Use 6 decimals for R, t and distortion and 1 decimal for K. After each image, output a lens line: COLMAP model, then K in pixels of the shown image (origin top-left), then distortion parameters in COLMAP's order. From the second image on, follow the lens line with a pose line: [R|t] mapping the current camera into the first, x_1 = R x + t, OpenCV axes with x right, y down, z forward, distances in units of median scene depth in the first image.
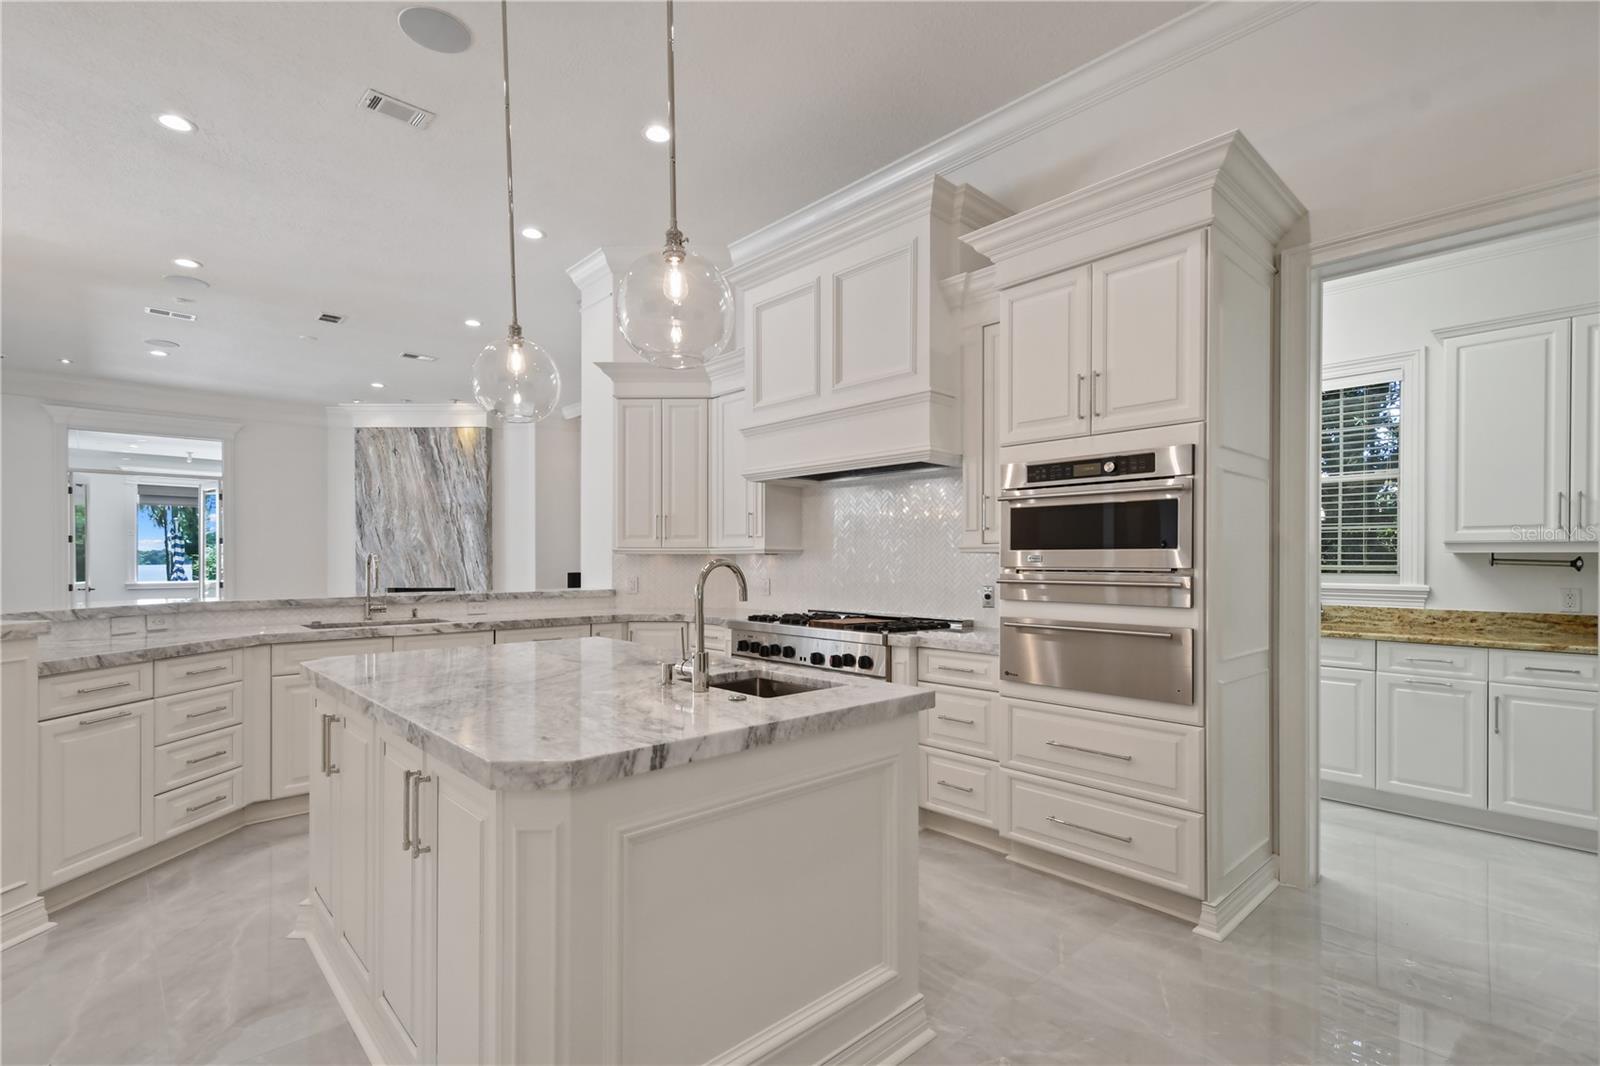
lens RADIAL K [[721.5, 0, 802.2], [0, 721.5, 566.1], [0, 0, 1]] dist [0.019215, -0.003819]
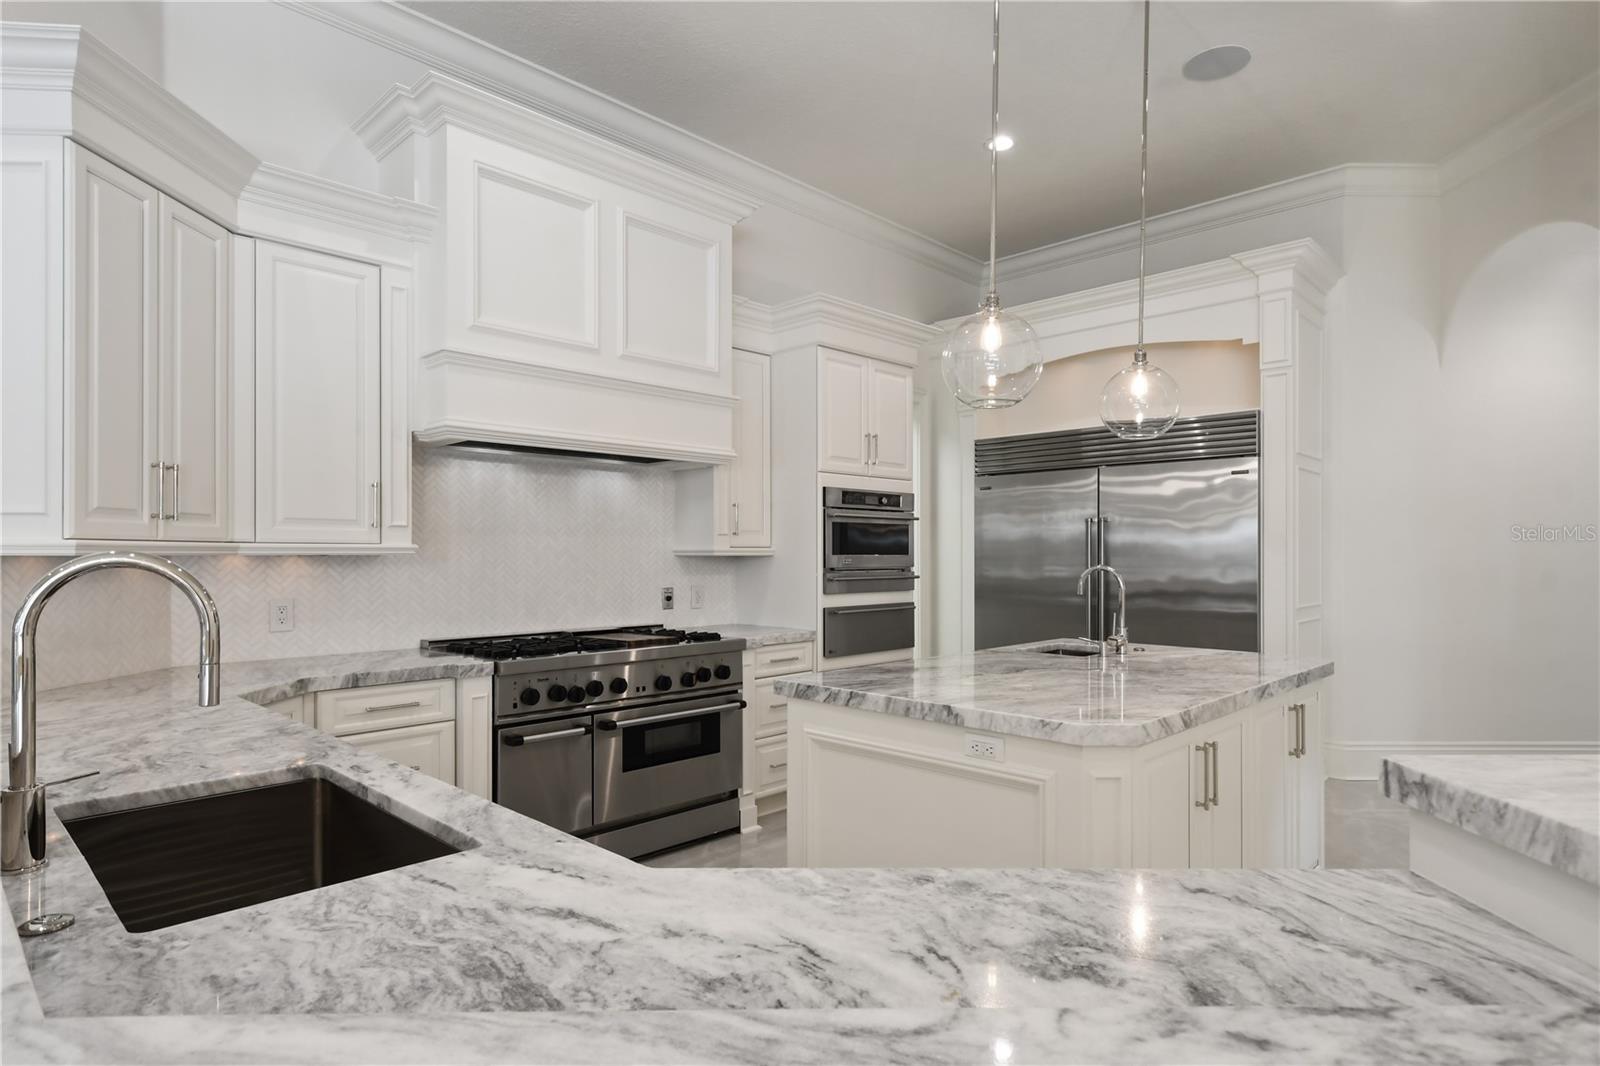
lens RADIAL K [[887.1, 0, 800.2], [0, 887.1, 546.2], [0, 0, 1]] dist [0.007342, -0.004772]
pose [[-0.045069, 0.006476, 0.998963, -1.007586], [0.006742, 0.999958, -0.006178, -0.021838], [-0.998961, 0.006456, -0.045110, 0.891452]]
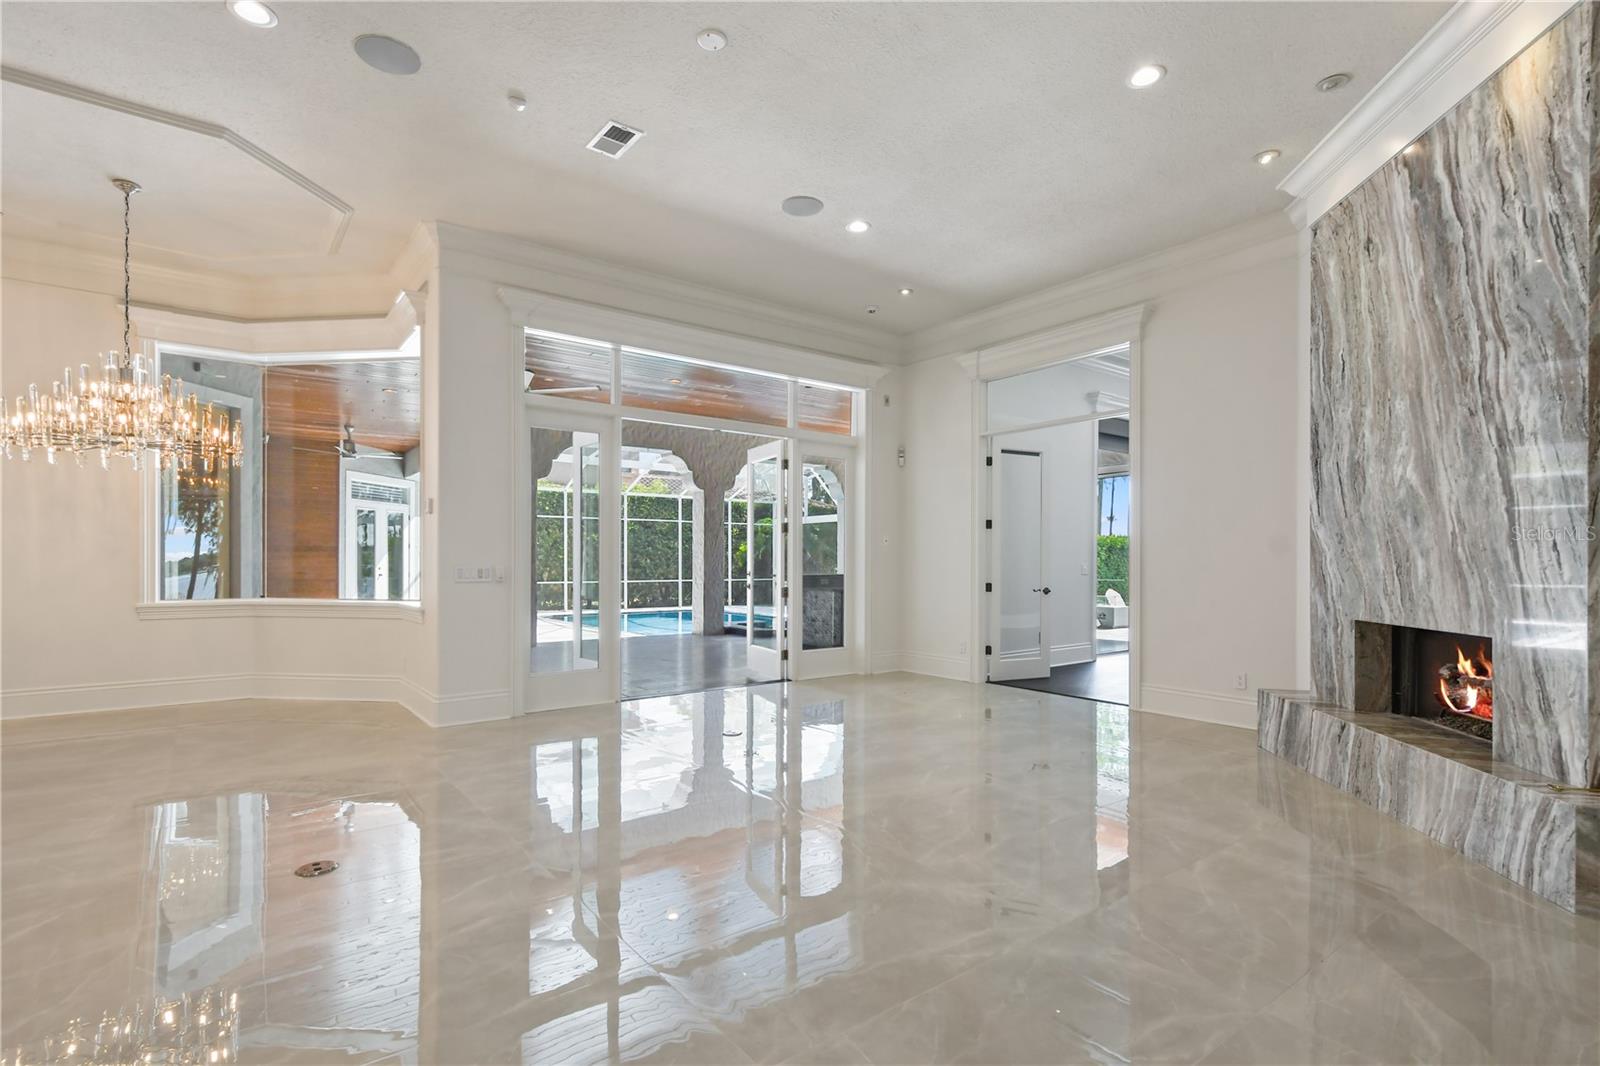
lens RADIAL K [[778.8, 0, 807.7], [0, 778.8, 558.7], [0, 0, 1]] dist [0.007340, 0.002254]
pose [[-0.092999, -0.003456, -0.995660, -0.451311], [-0.009106, 0.999955, -0.002620, 0.006202], [0.995625, 0.008823, -0.093026, 2.351169]]
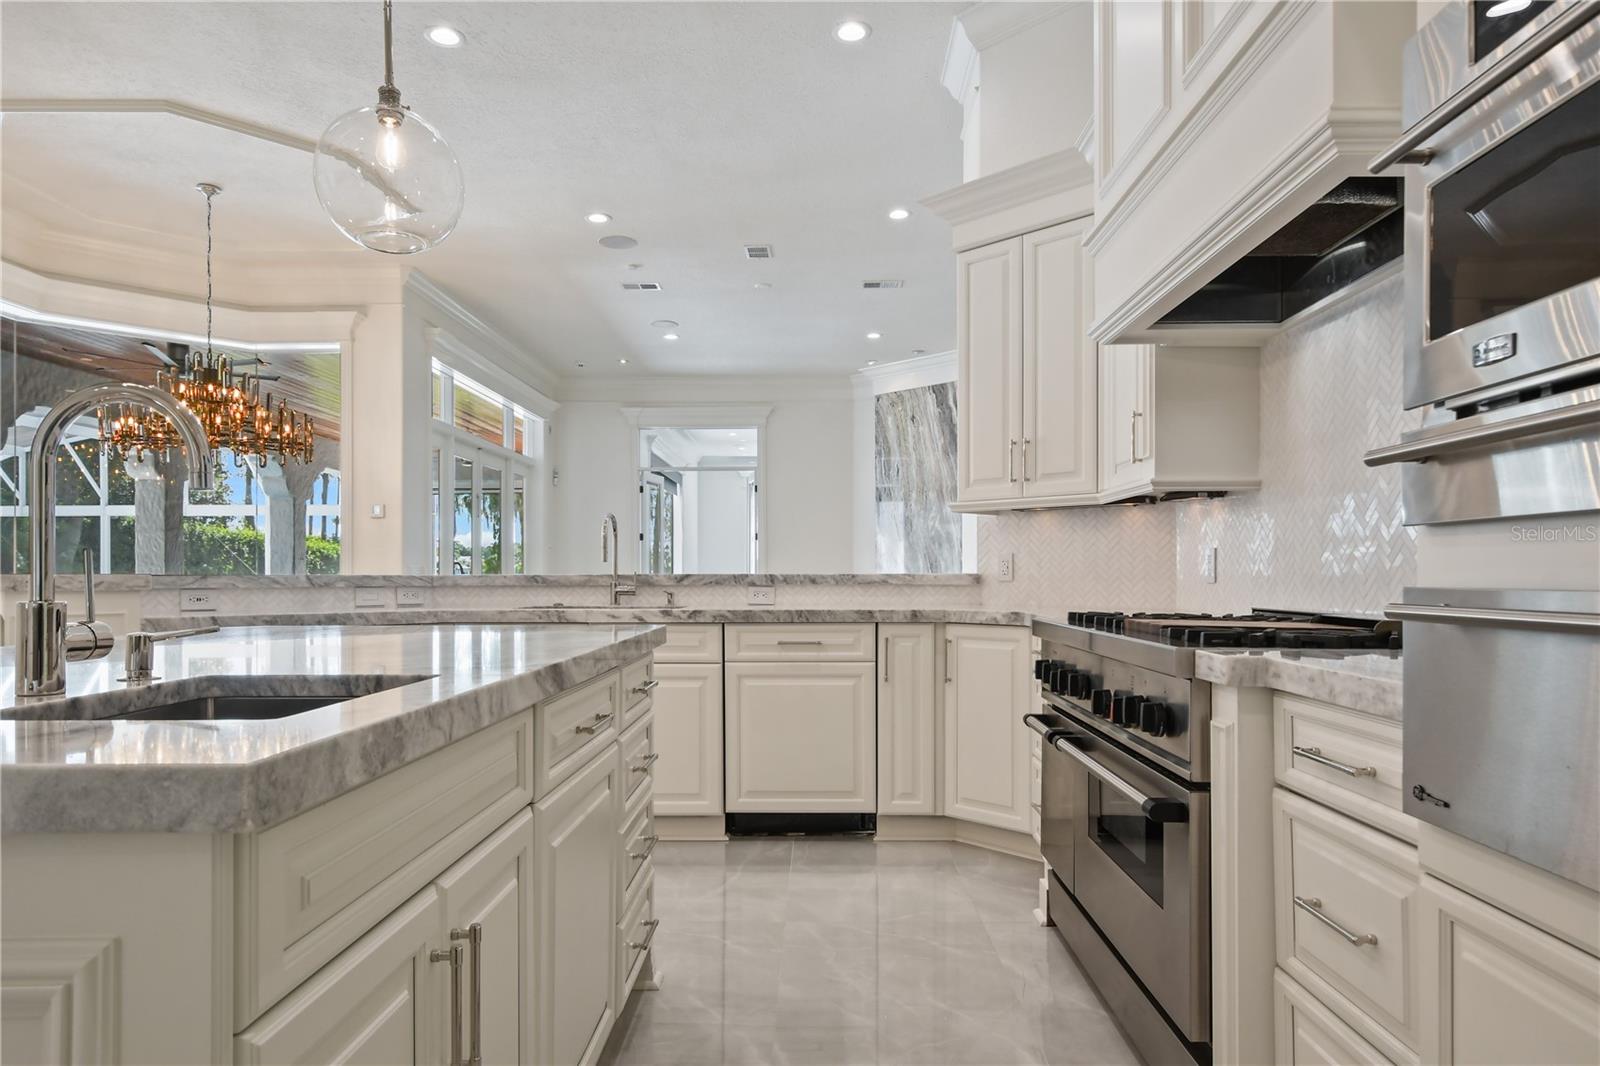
lens RADIAL K [[979.5, 0, 813.1], [0, 979.5, 572.6], [0, 0, 1]] dist [0.024233, -0.006074]
pose [[0.727230, -0.003315, -0.686386, 0.296124], [-0.001330, 0.999980, -0.006239, 0.053196], [0.686393, 0.005451, 0.727211, 0.450728]]
